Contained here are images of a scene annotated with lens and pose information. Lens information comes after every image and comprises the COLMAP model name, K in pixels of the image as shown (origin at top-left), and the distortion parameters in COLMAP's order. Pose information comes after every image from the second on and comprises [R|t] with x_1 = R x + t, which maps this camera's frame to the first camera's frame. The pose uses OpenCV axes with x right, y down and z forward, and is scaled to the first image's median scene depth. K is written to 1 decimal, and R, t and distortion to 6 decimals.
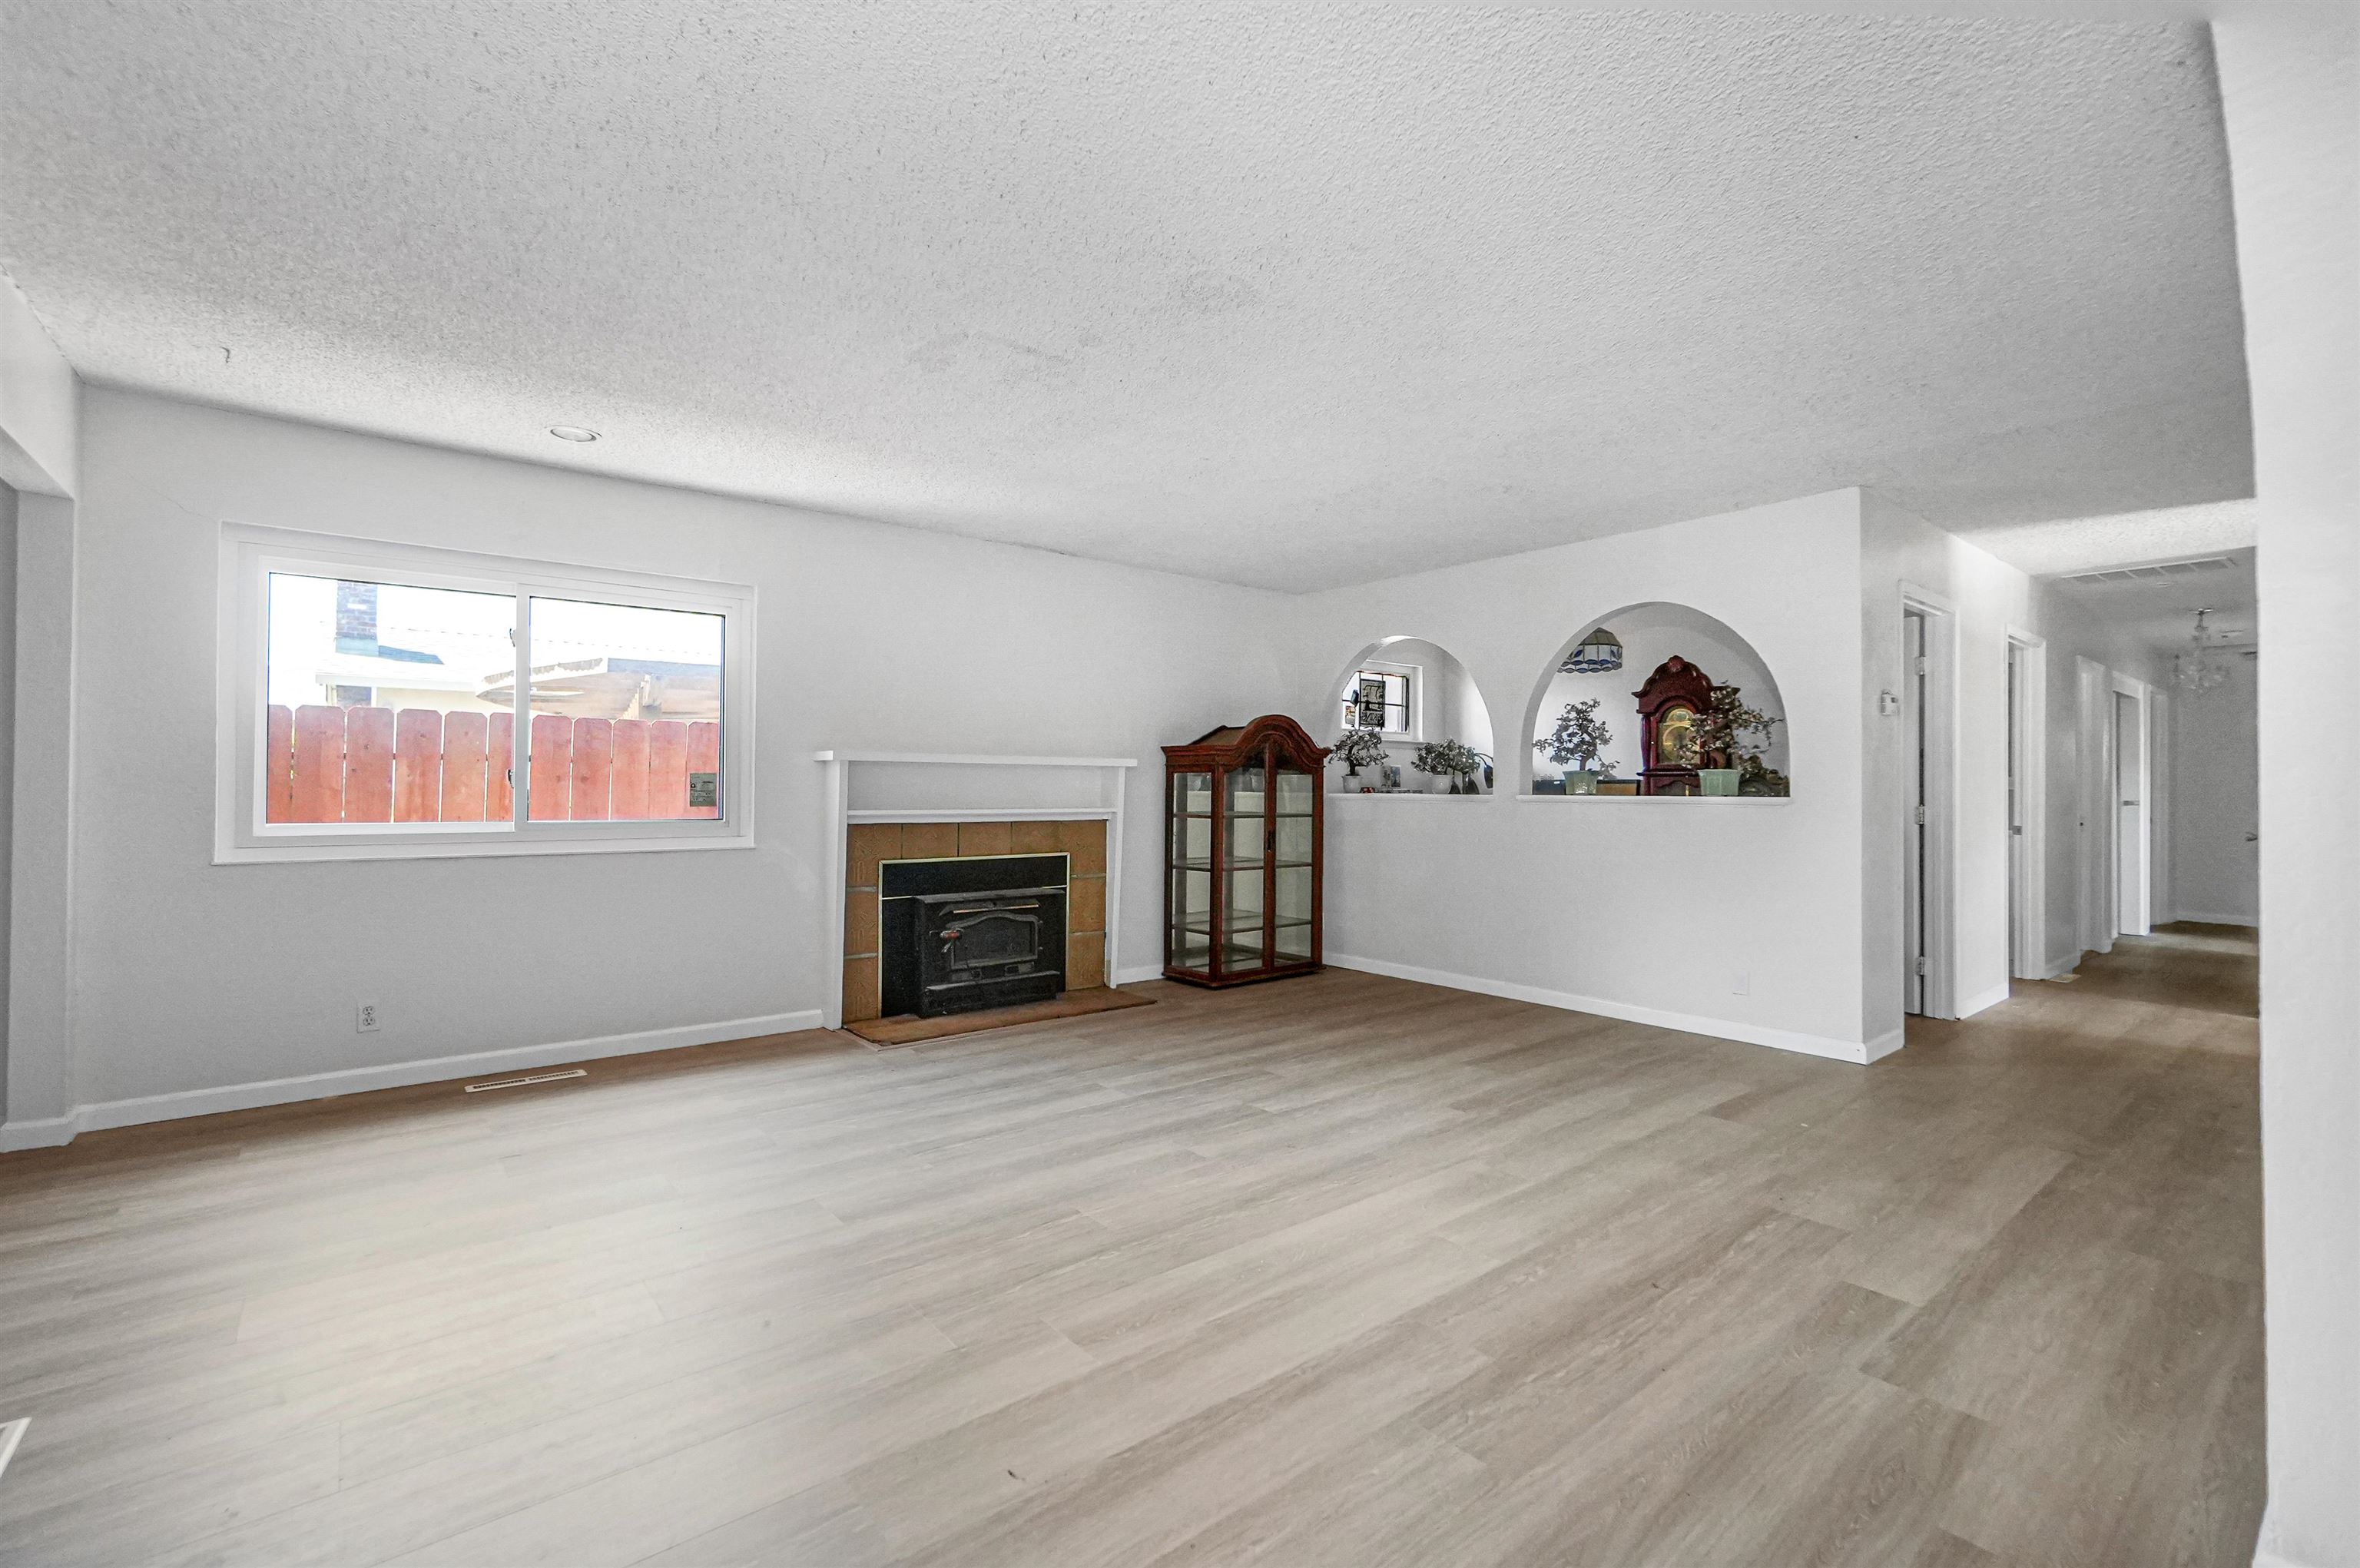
lens RADIAL K [[1026.6, 0, 1185.2], [0, 1026.6, 781.2], [0, 0, 1]] dist [-0.006539, 0.000981]
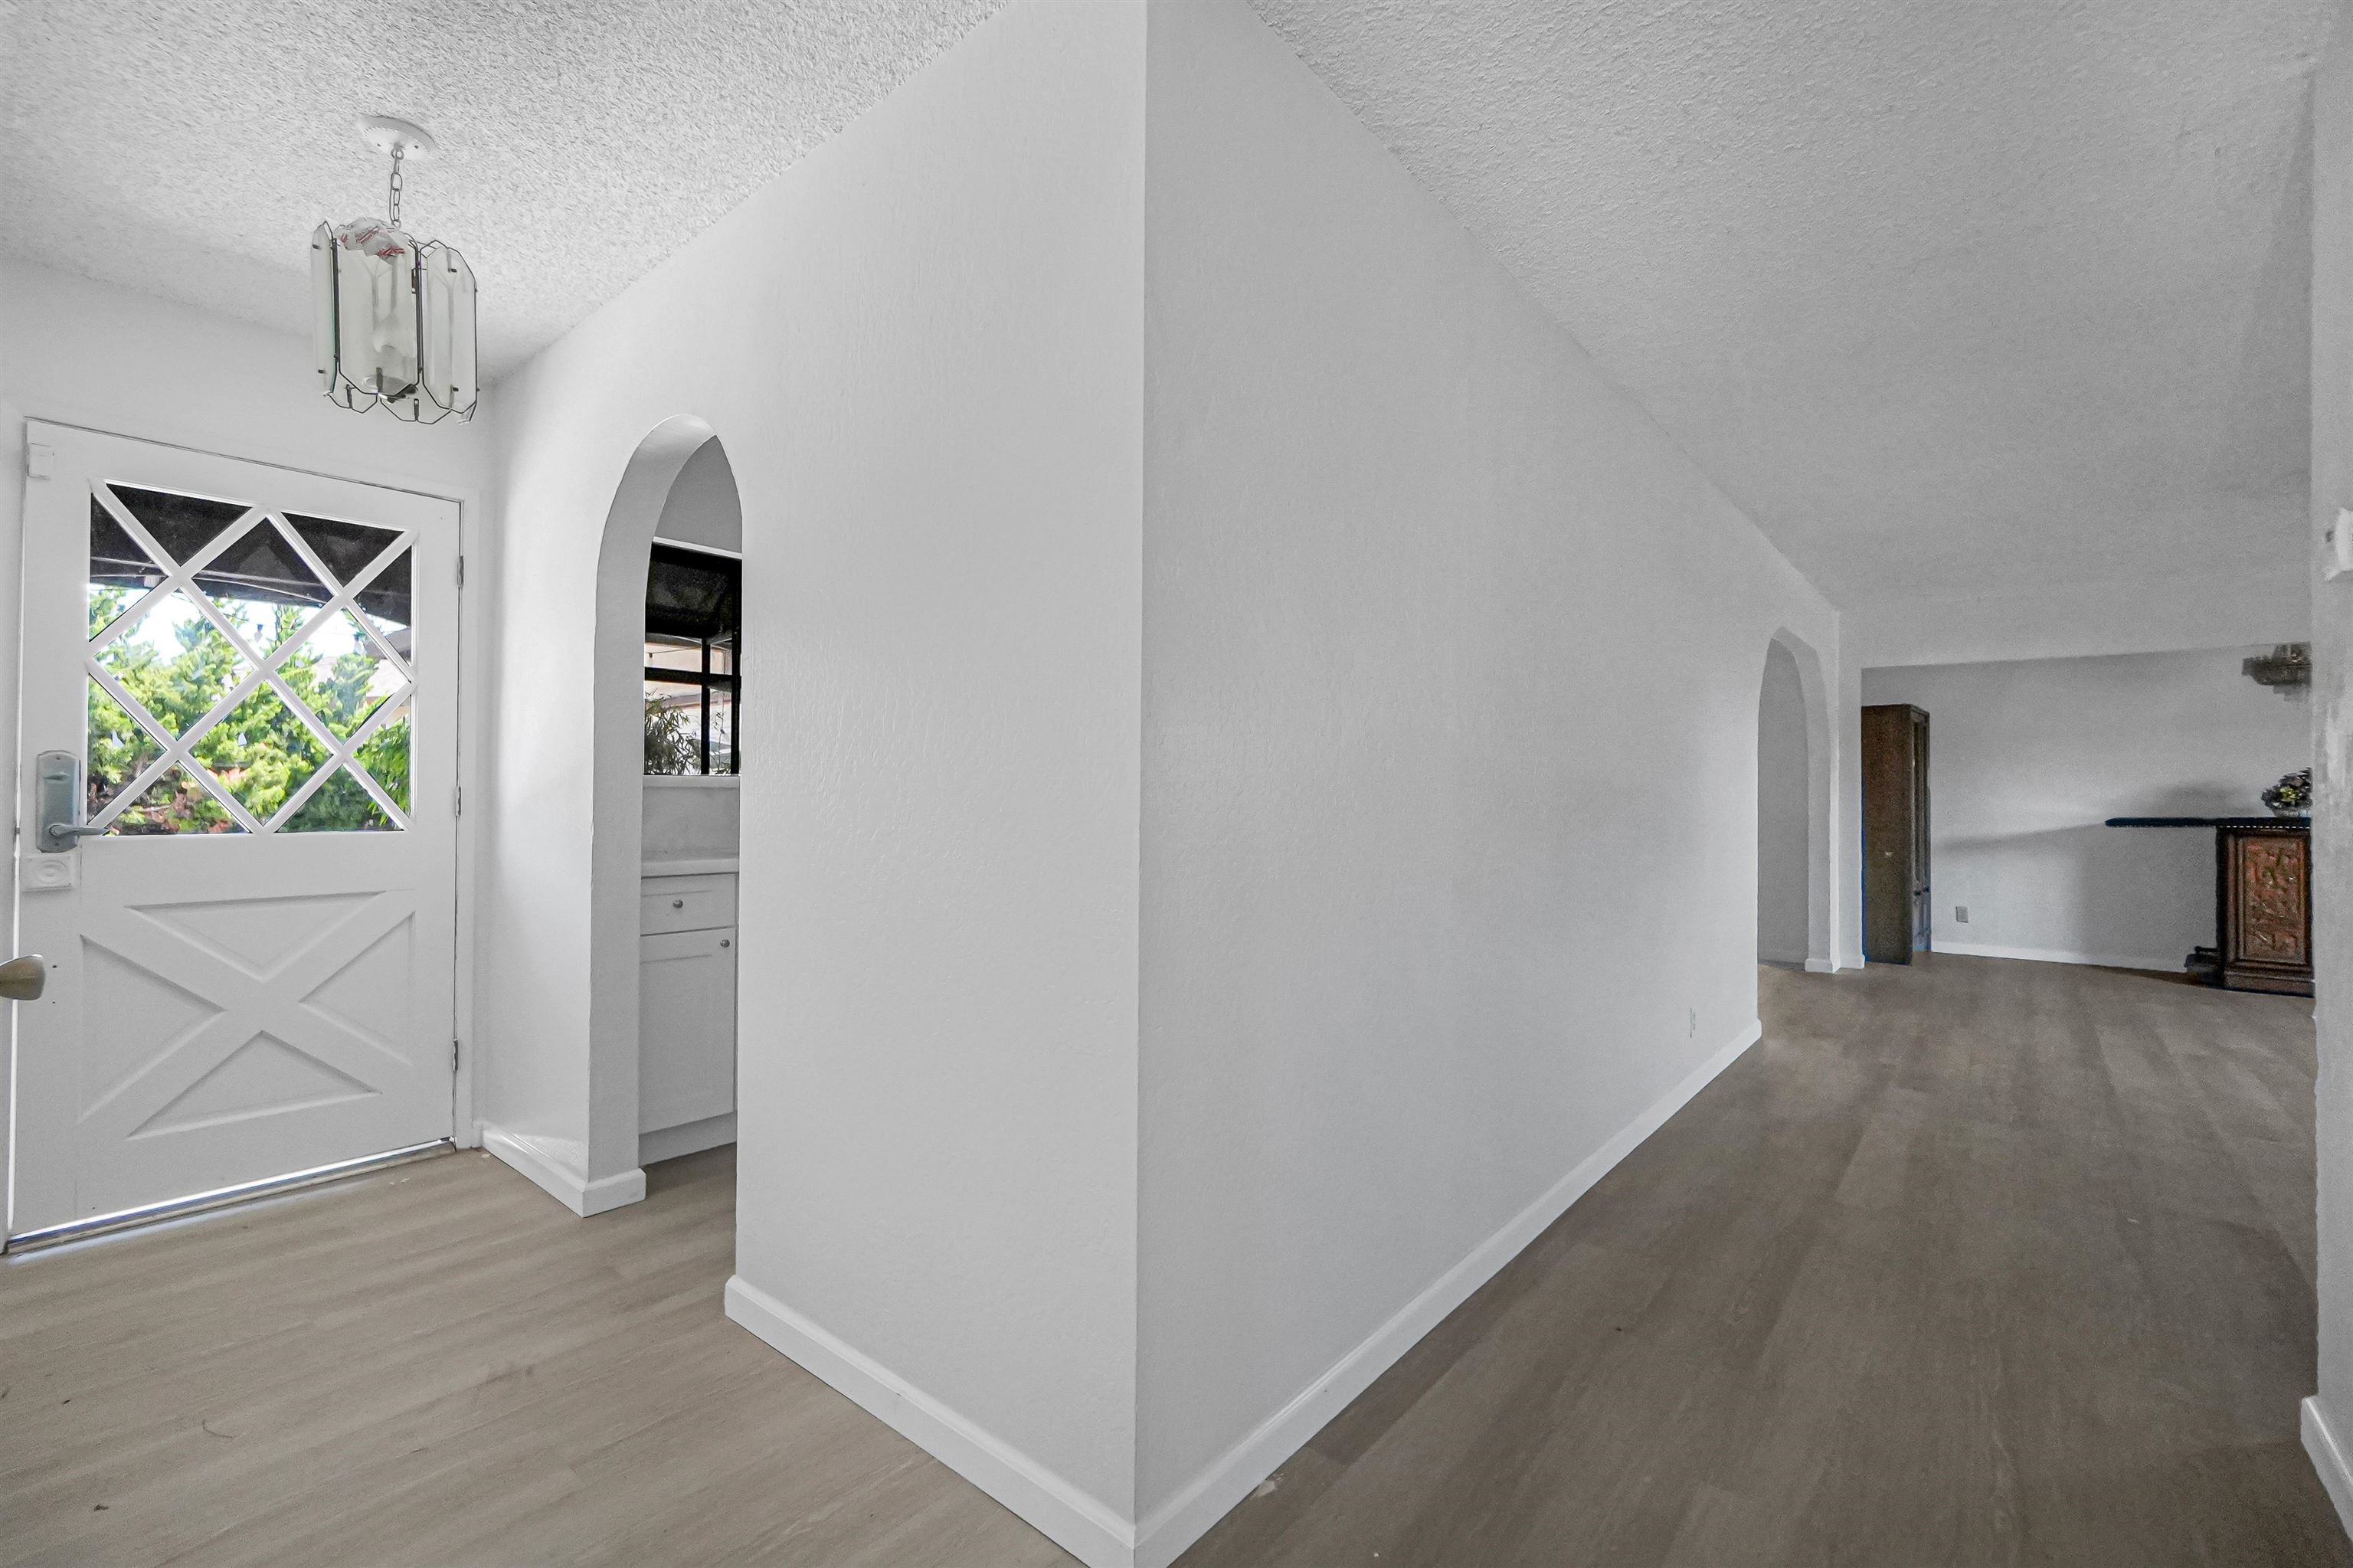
lens RADIAL K [[1023.5, 0, 1166.3], [0, 1023.5, 778.9], [0, 0, 1]] dist [-0.006539, 0.000981]
pose [[-0.982989, -0.022009, -0.182341, 0.646926], [-0.017717, 0.999527, -0.025131, 0.011393], [0.182808, -0.021473, -0.982914, 0.712478]]
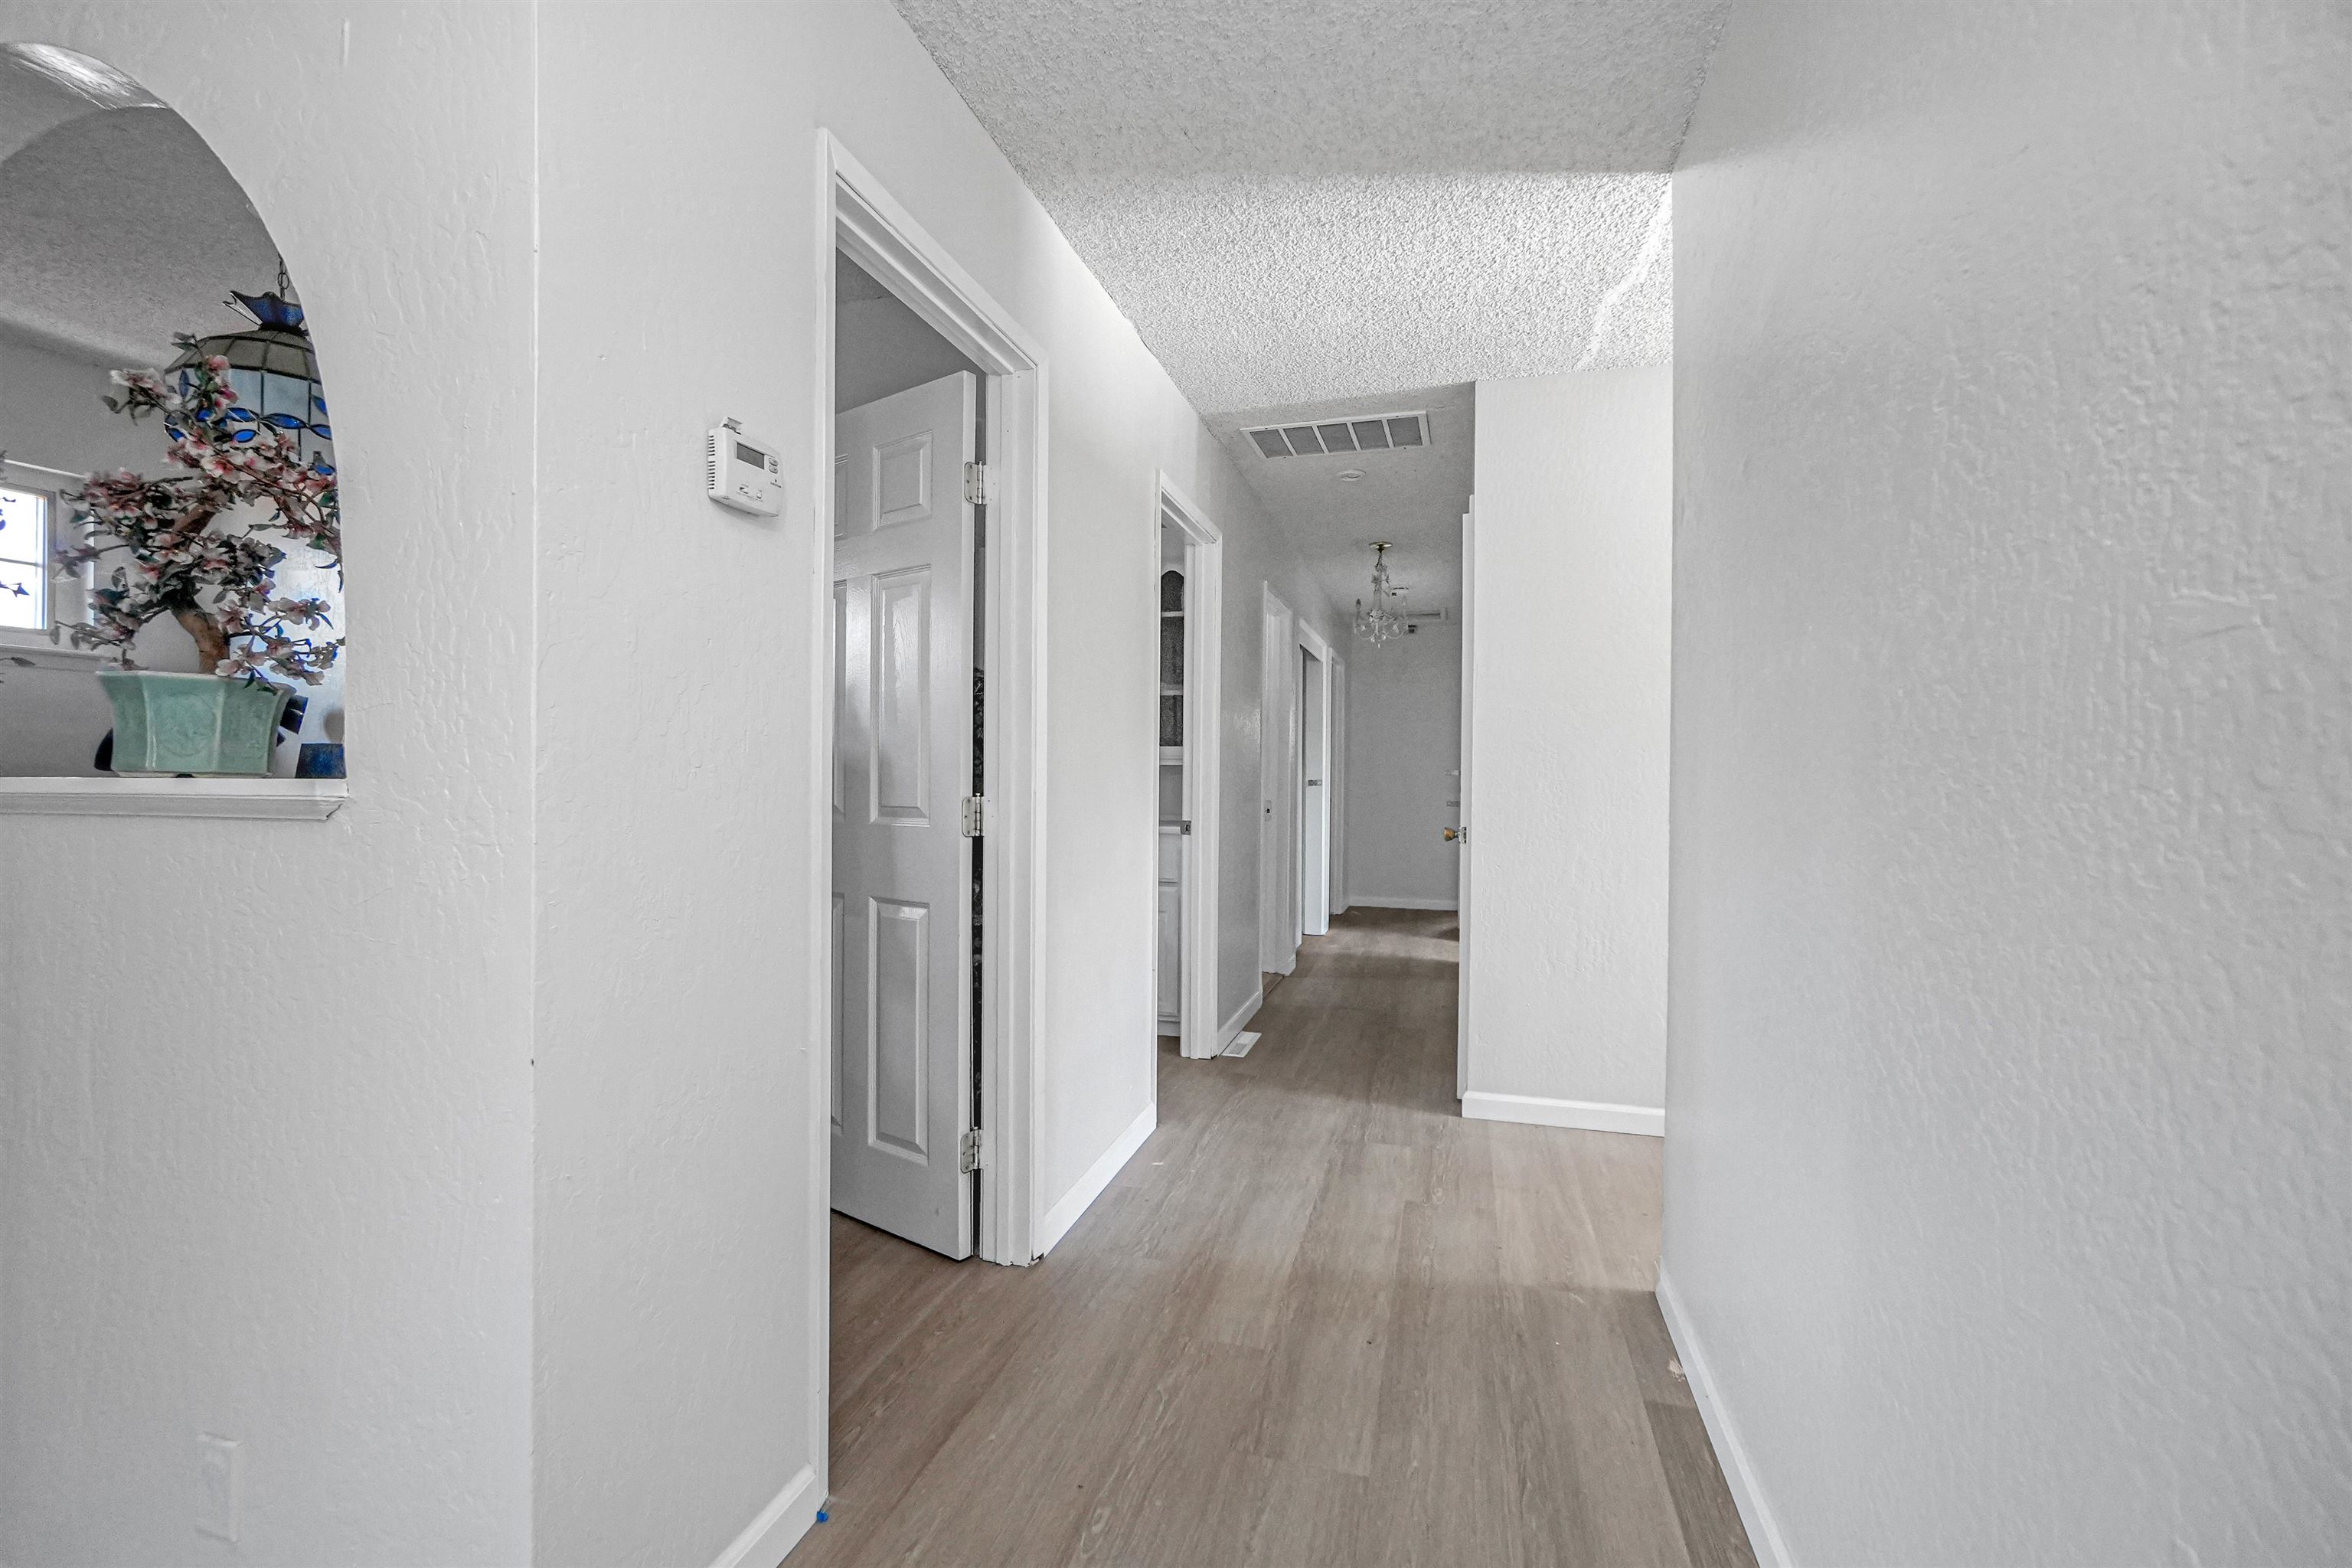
lens RADIAL K [[1017.3, 0, 1175.4], [0, 1017.3, 779.7], [0, 0, 1]] dist [-0.010794, 0.004823]
pose [[0.816022, -0.005494, 0.577994, 0.439123], [-0.005452, 0.999837, 0.017202, 0.007436], [-0.577995, -0.017189, 0.815859, 0.482458]]
